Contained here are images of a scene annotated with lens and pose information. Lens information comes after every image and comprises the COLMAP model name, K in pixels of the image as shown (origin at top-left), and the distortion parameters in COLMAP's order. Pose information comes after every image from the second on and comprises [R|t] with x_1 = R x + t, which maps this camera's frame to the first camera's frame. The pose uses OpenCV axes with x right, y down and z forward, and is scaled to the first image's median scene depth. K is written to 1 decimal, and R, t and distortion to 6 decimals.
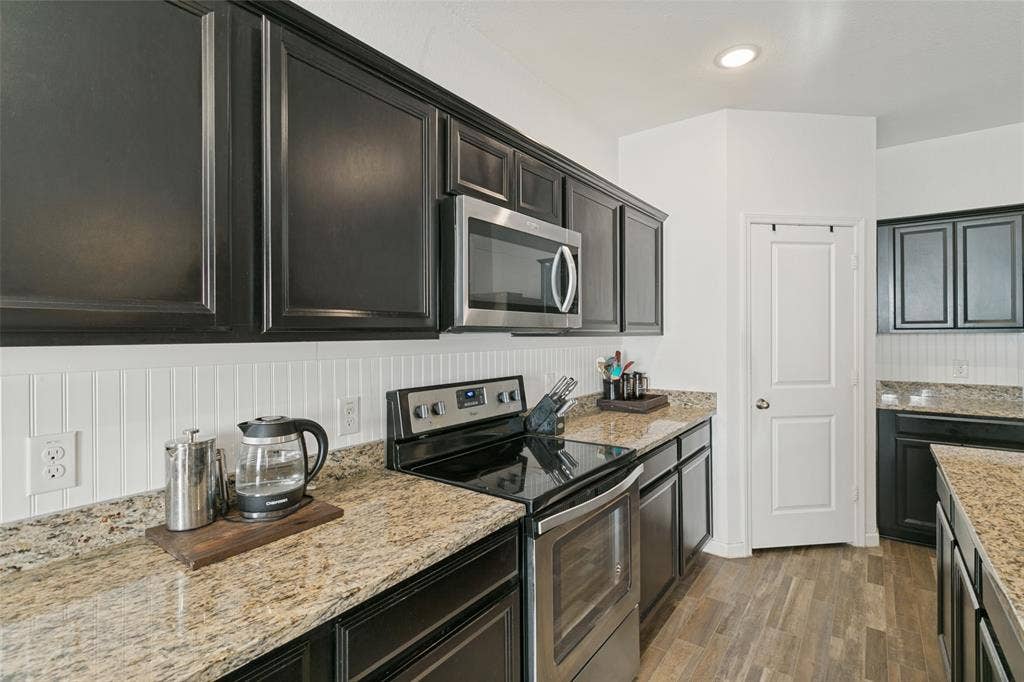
lens RADIAL K [[482.9, 0, 513.6], [0, 482.9, 329.6], [0, 0, 1]] dist [0.000241, 0.000204]
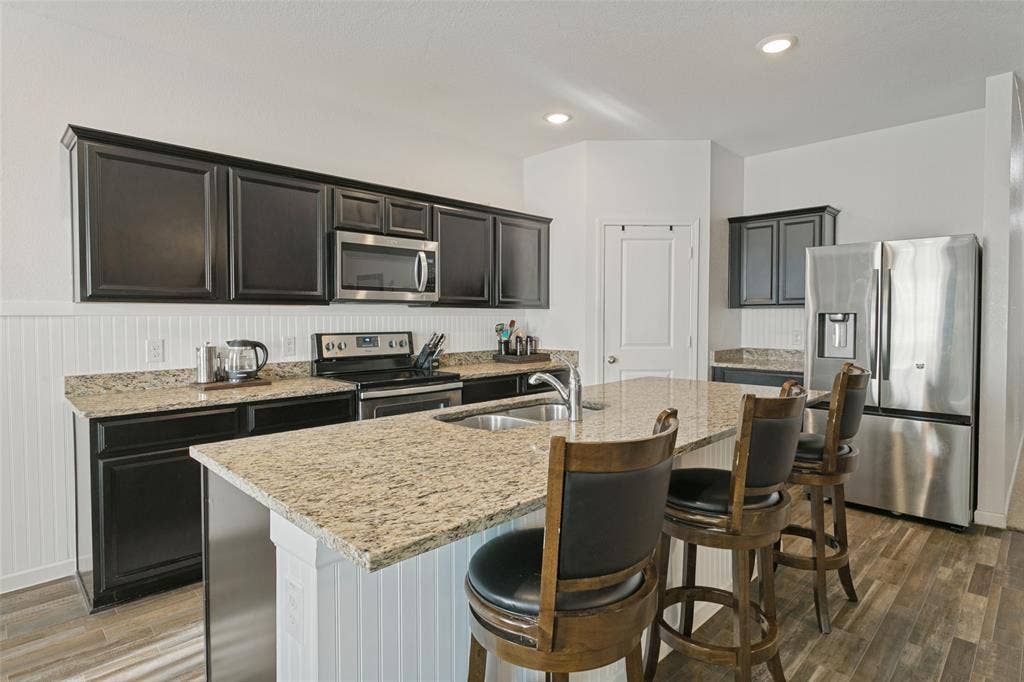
lens RADIAL K [[535.8, 0, 511.8], [0, 535.8, 330.1], [0, 0, 1]] dist [-0.002262, -0.000315]
pose [[0.988833, 0.010261, -0.148677, 0.610519], [-0.005105, 0.999374, 0.035020, 0.026627], [0.148943, -0.033870, 0.988266, -0.692922]]
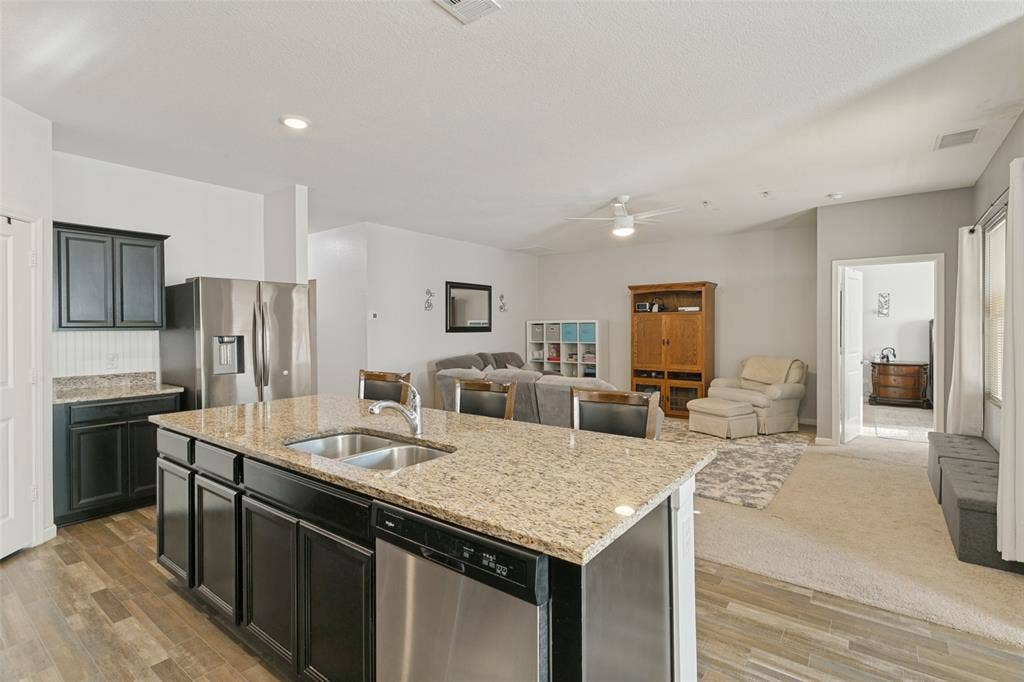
lens RADIAL K [[482.9, 0, 513.6], [0, 482.9, 329.6], [0, 0, 1]] dist [0.000241, 0.000204]
pose [[0.006359, 0.000345, 0.999980, -0.375378], [-0.000841, 1.000000, -0.000339, 0.004505], [-0.999979, -0.000838, 0.006359, 0.015081]]
